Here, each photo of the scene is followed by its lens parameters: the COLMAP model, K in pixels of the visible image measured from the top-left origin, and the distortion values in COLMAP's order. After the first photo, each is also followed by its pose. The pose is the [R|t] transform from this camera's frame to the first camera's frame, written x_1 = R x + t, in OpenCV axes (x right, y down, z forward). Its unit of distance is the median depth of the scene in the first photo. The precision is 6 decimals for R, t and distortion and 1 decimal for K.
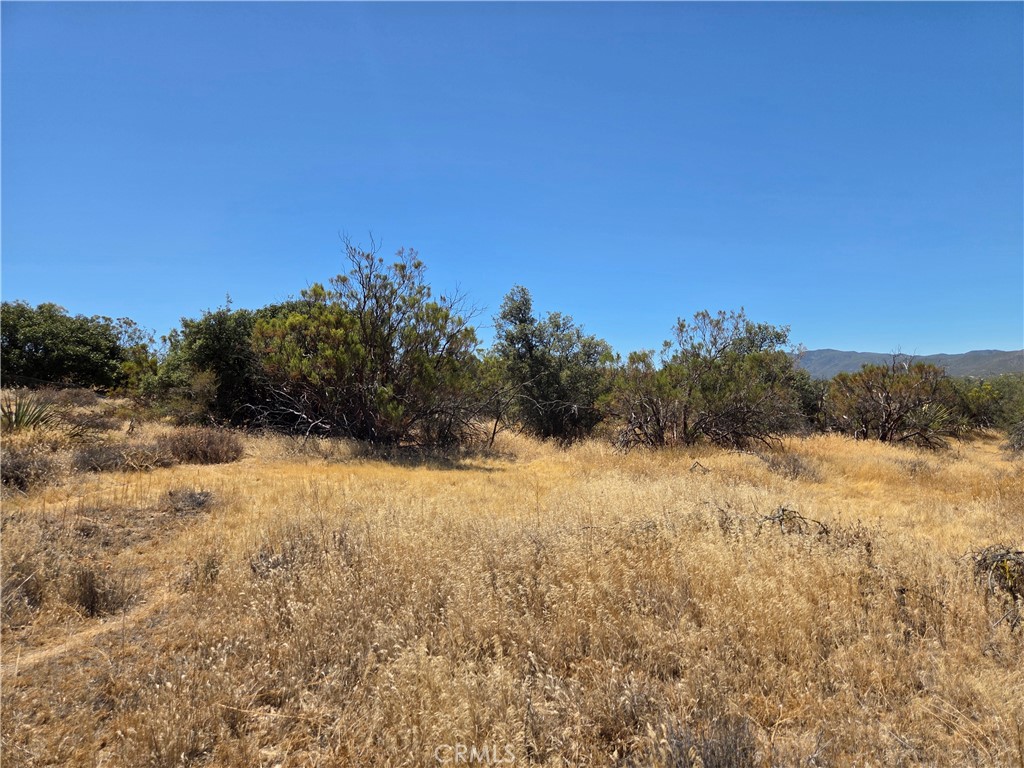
lens RADIAL K [[674.9, 0, 515.9], [0, 674.9, 380.6], [0, 0, 1]] dist [0.032942, -0.001019]
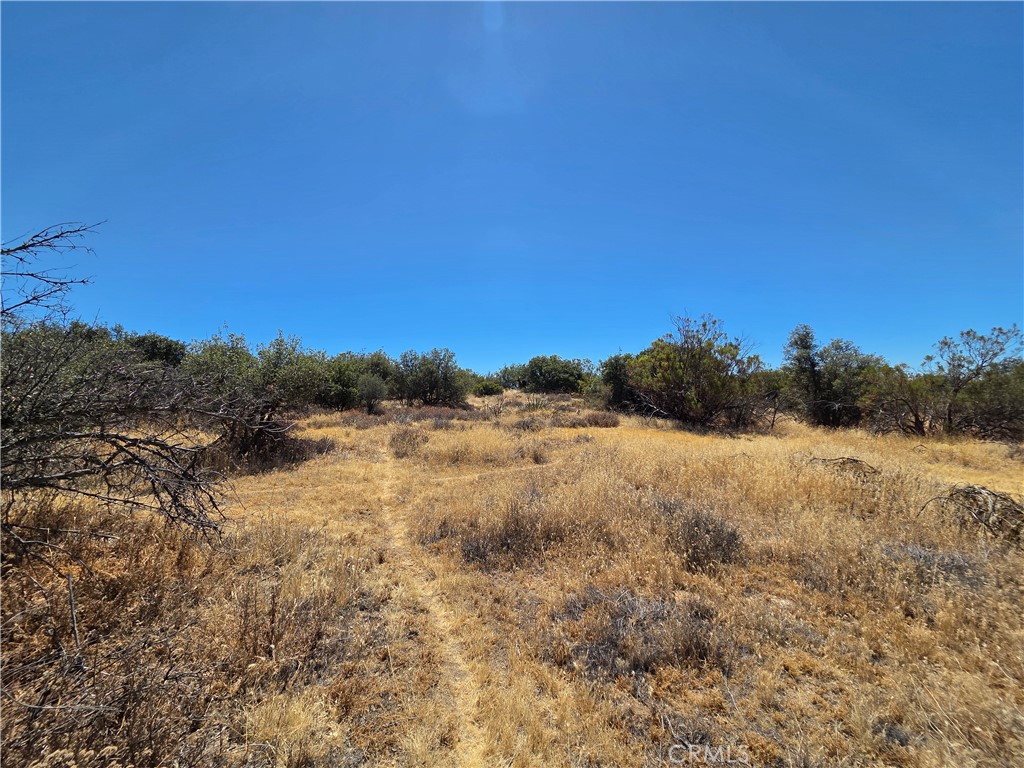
lens RADIAL K [[406.7, 0, 510.6], [0, 406.7, 388.3], [0, 0, 1]] dist [0.000445, -0.000007]
pose [[0.747404, -0.012127, -0.664259, 0.141966], [0.010888, 0.999923, -0.006004, 0.000501], [0.664280, -0.002746, 0.747478, -0.126349]]
